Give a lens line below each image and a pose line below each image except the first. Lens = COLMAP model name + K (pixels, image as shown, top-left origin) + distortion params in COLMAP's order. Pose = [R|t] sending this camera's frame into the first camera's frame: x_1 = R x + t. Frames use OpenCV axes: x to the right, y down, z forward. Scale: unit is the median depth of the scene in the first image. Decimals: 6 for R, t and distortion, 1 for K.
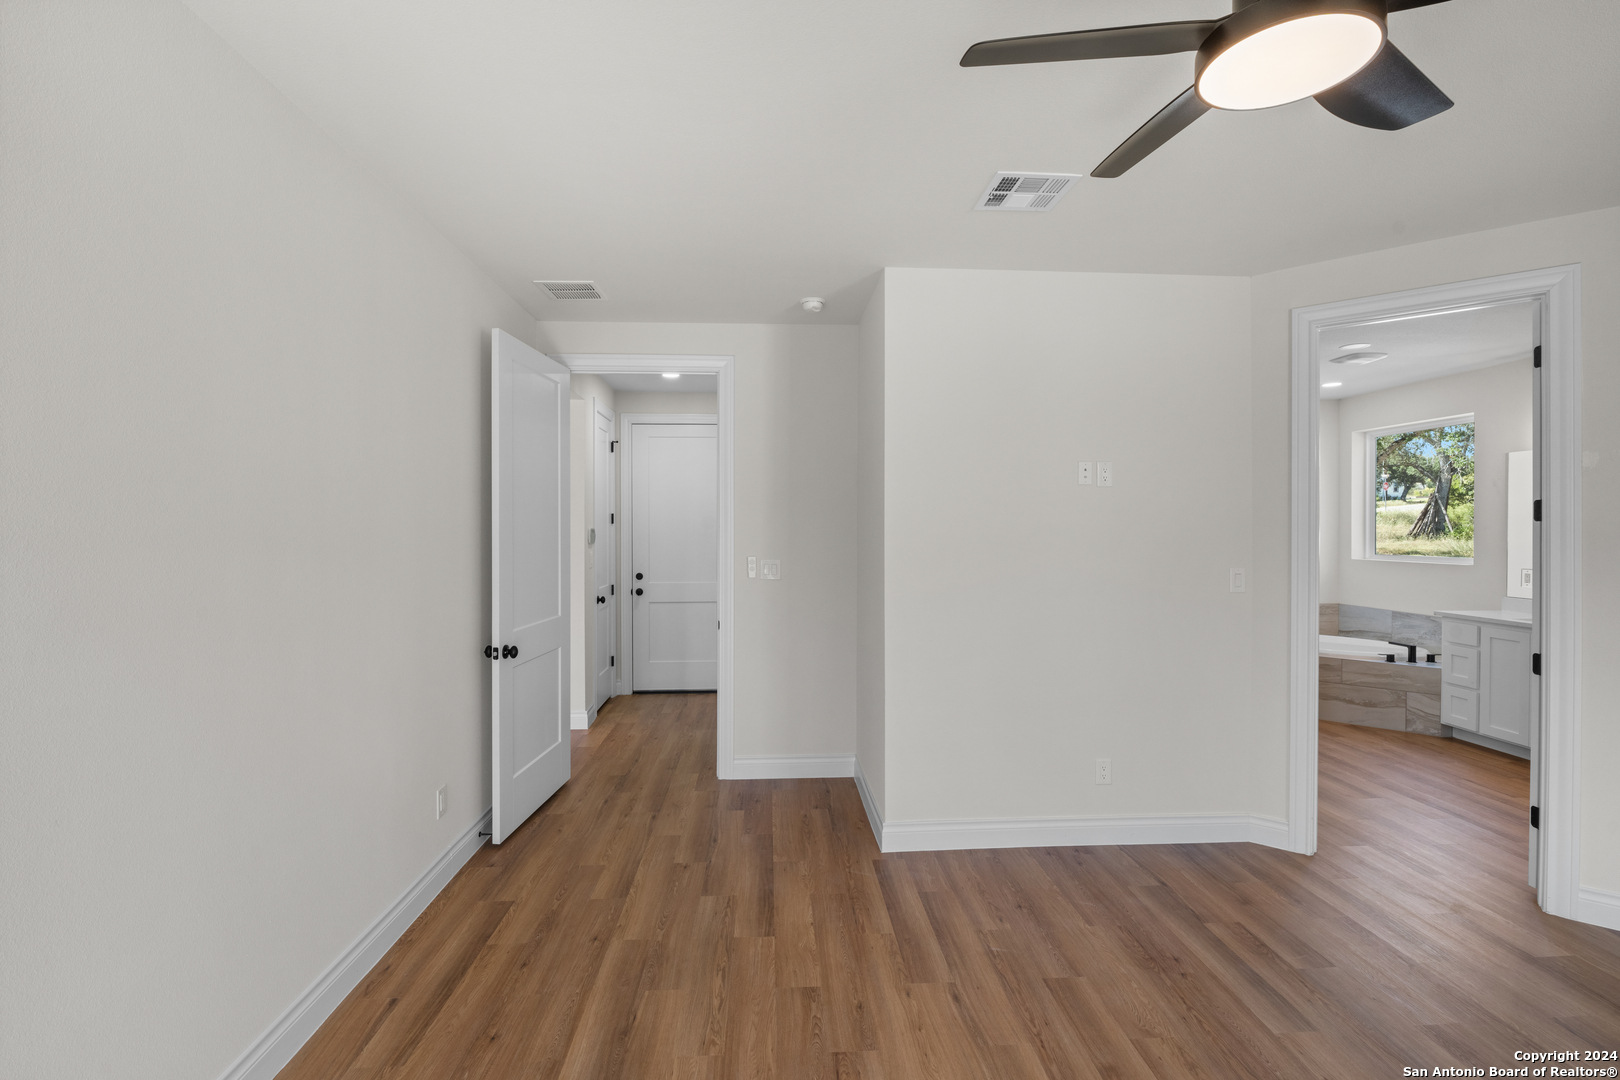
lens RADIAL K [[740.7, 0, 807.8], [0, 740.7, 534.5], [0, 0, 1]] dist [-0.010572, -0.000190]
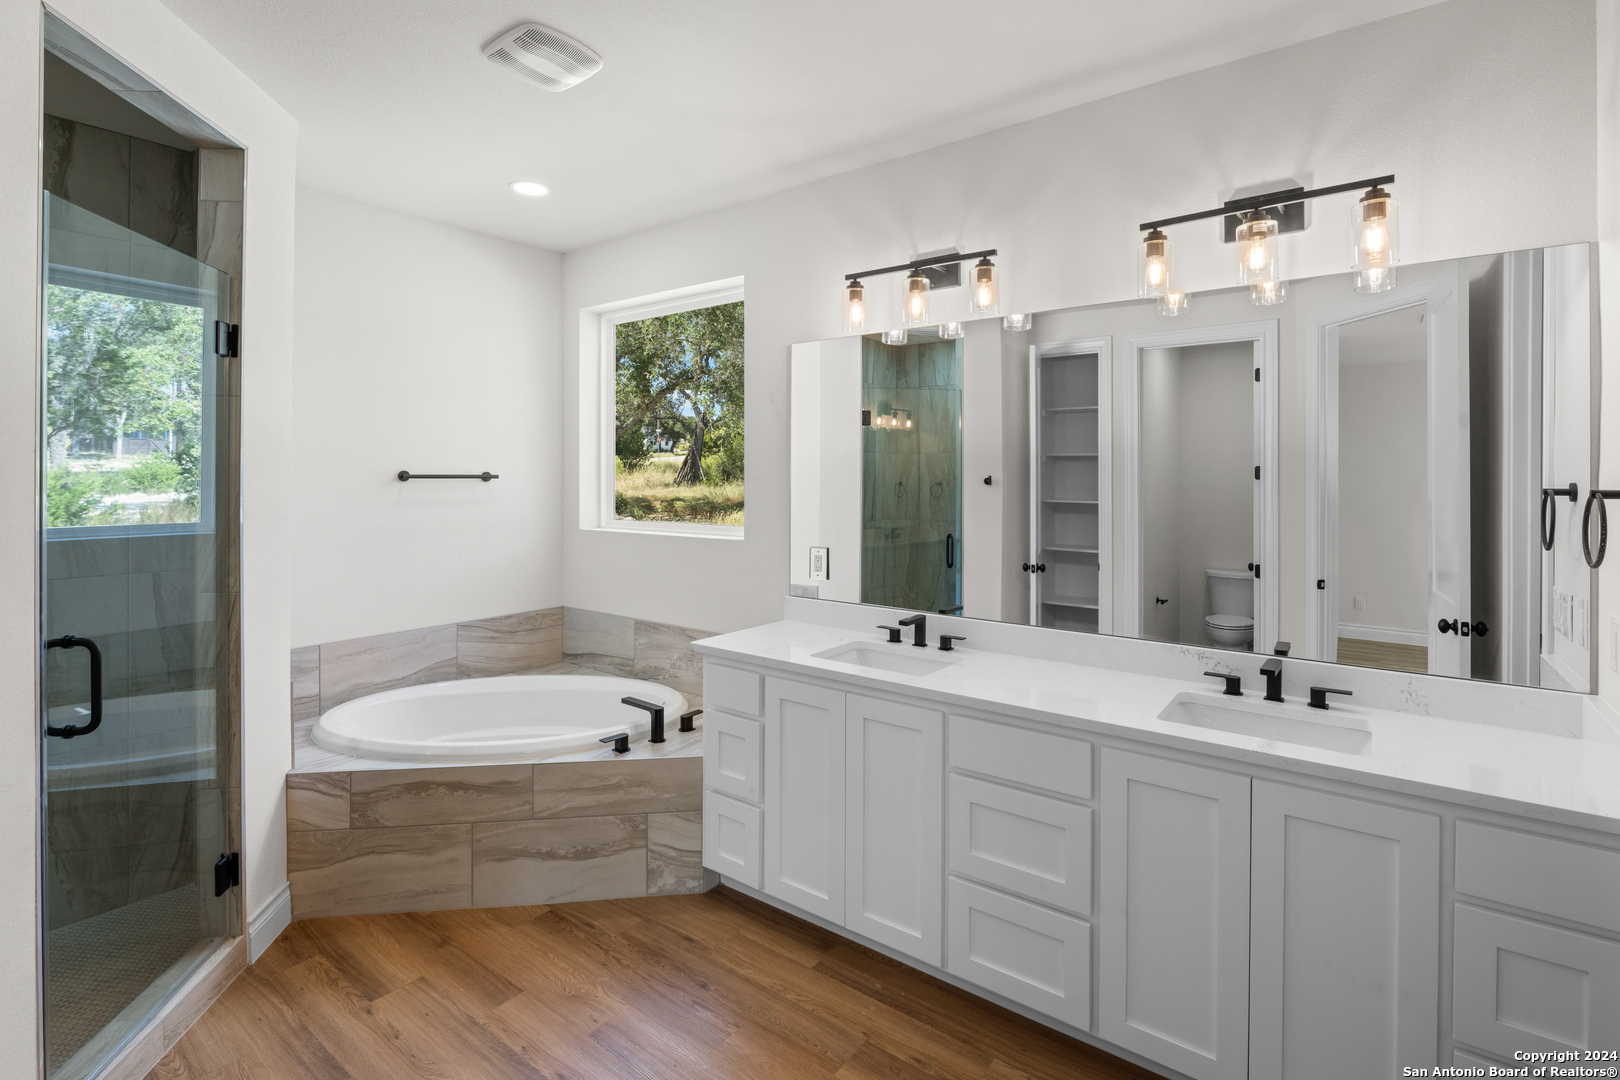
lens RADIAL K [[740.7, 0, 821.9], [0, 740.7, 479.1], [0, 0, 1]] dist [-0.010572, -0.000190]
pose [[0.637842, -0.001920, 0.770165, 0.438709], [0.005409, 0.999983, -0.001987, -0.004359], [-0.770149, 0.005433, 0.637841, 0.512435]]
